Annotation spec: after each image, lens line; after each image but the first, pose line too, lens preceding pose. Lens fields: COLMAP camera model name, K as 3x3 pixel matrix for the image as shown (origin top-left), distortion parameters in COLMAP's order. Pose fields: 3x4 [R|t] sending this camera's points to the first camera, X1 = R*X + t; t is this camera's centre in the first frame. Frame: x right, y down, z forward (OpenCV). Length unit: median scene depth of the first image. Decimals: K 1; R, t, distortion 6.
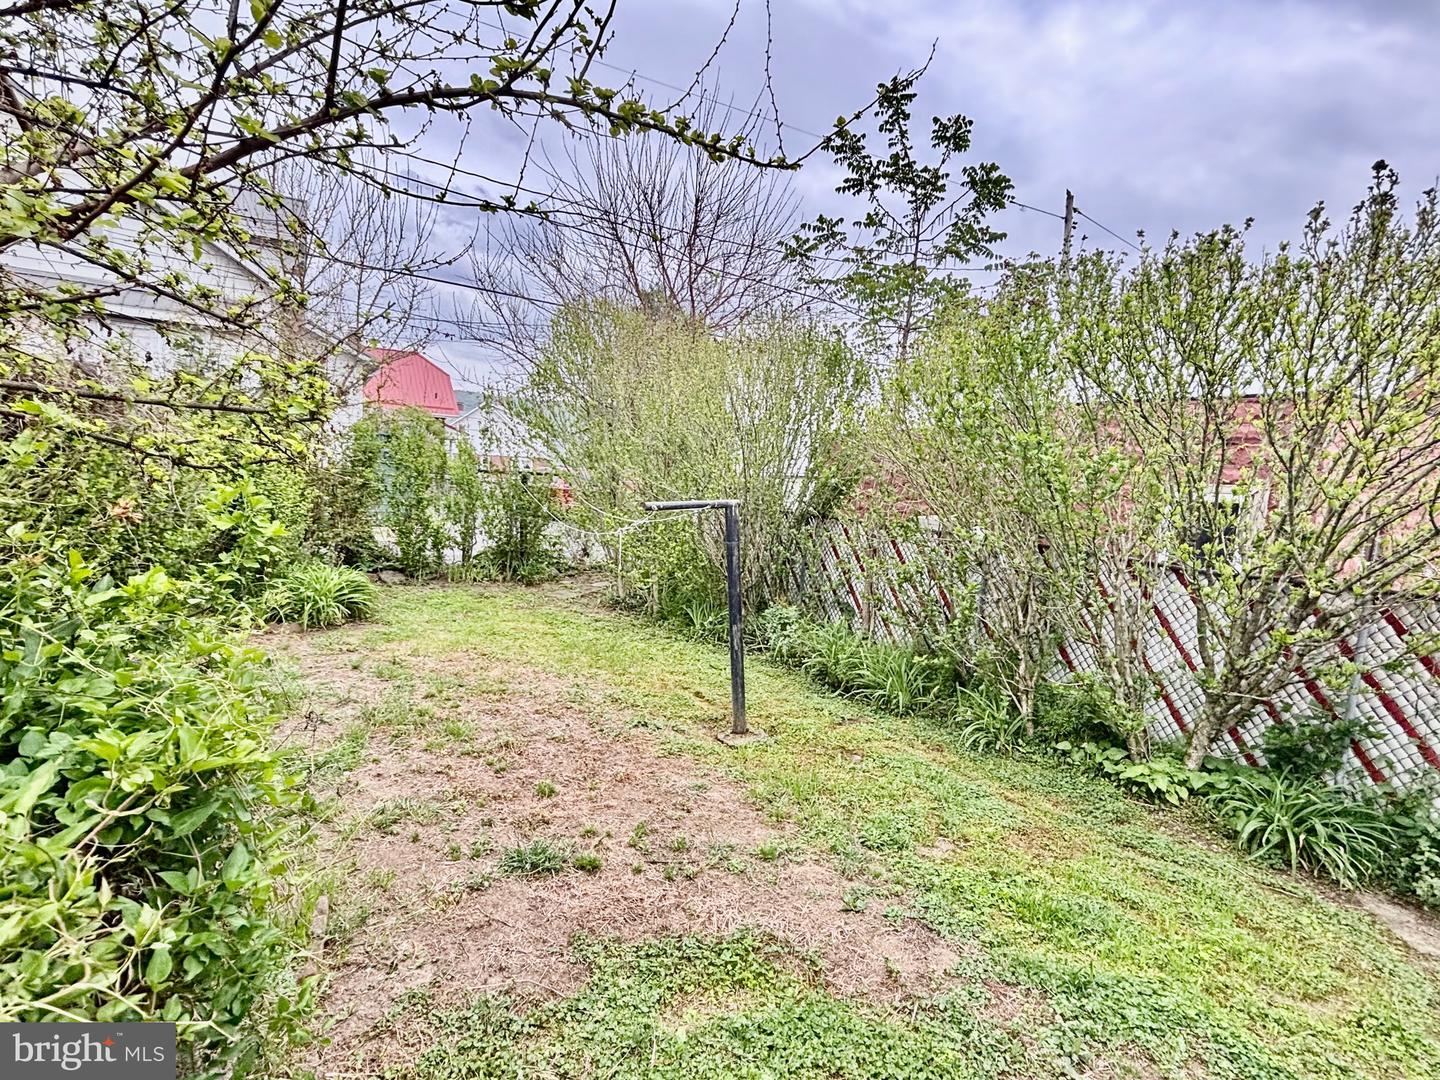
lens RADIAL K [[675.3, 0, 718.2], [0, 675.3, 538.5], [0, 0, 1]] dist [-0.004257, -0.000711]
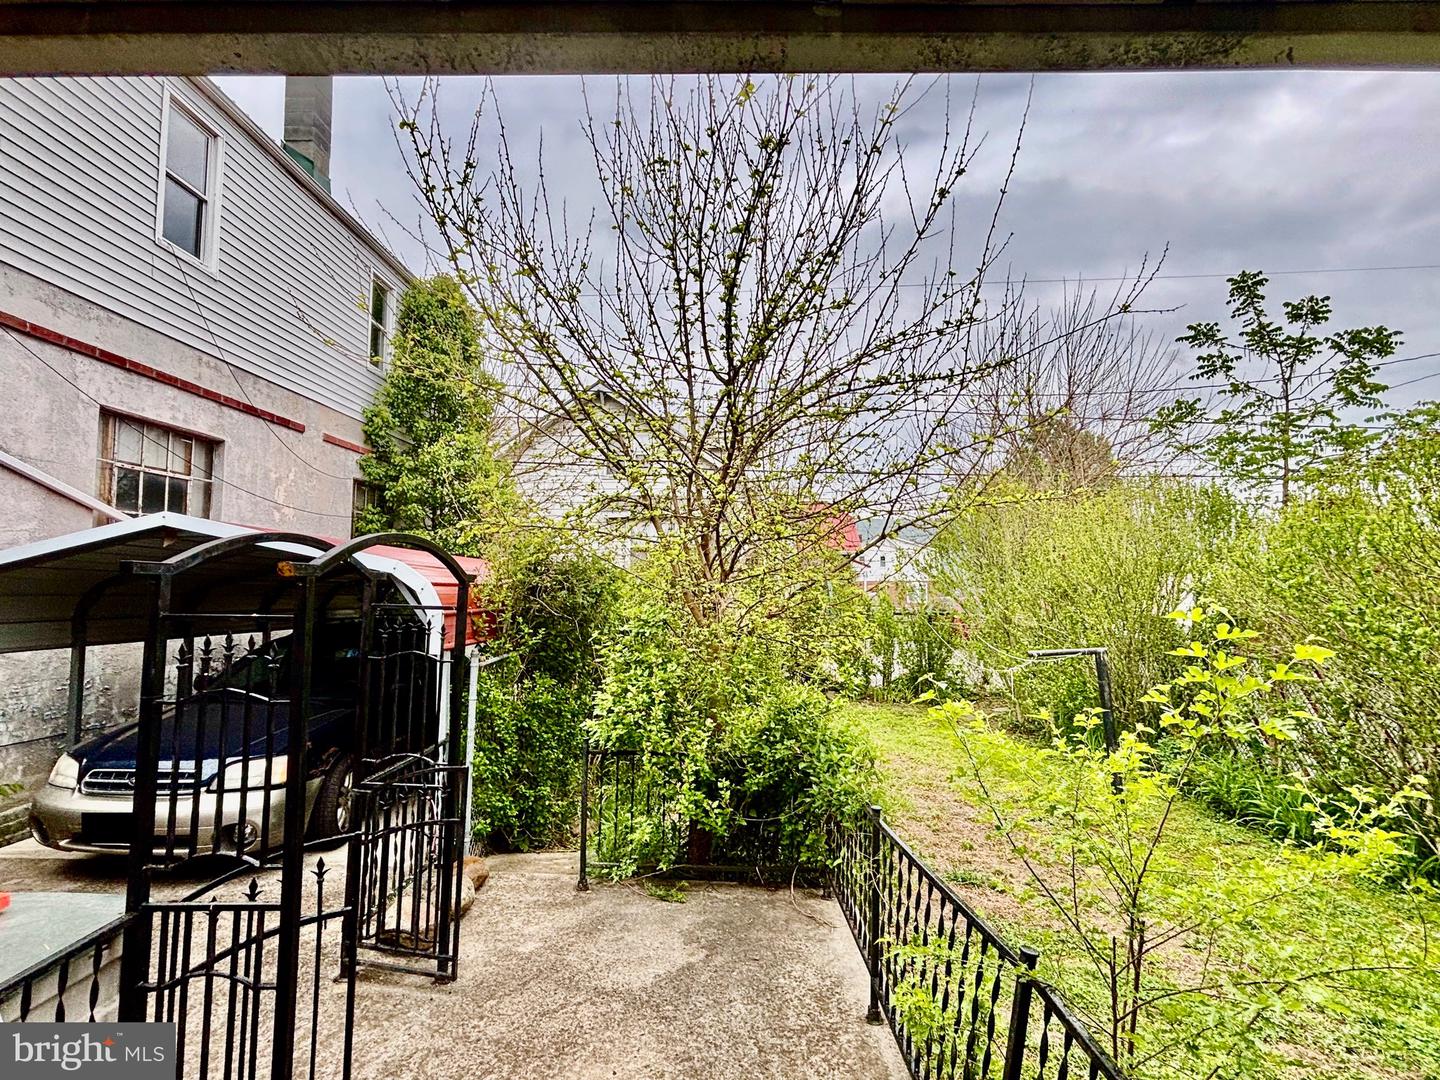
lens RADIAL K [[675.3, 0, 718.7], [0, 675.3, 539.6], [0, 0, 1]] dist [-0.004257, -0.000711]
pose [[0.844962, -0.083082, -0.528334, 0.073072], [-0.010443, 0.985109, -0.171612, -0.021887], [0.534725, 0.150523, 0.831512, -0.370928]]
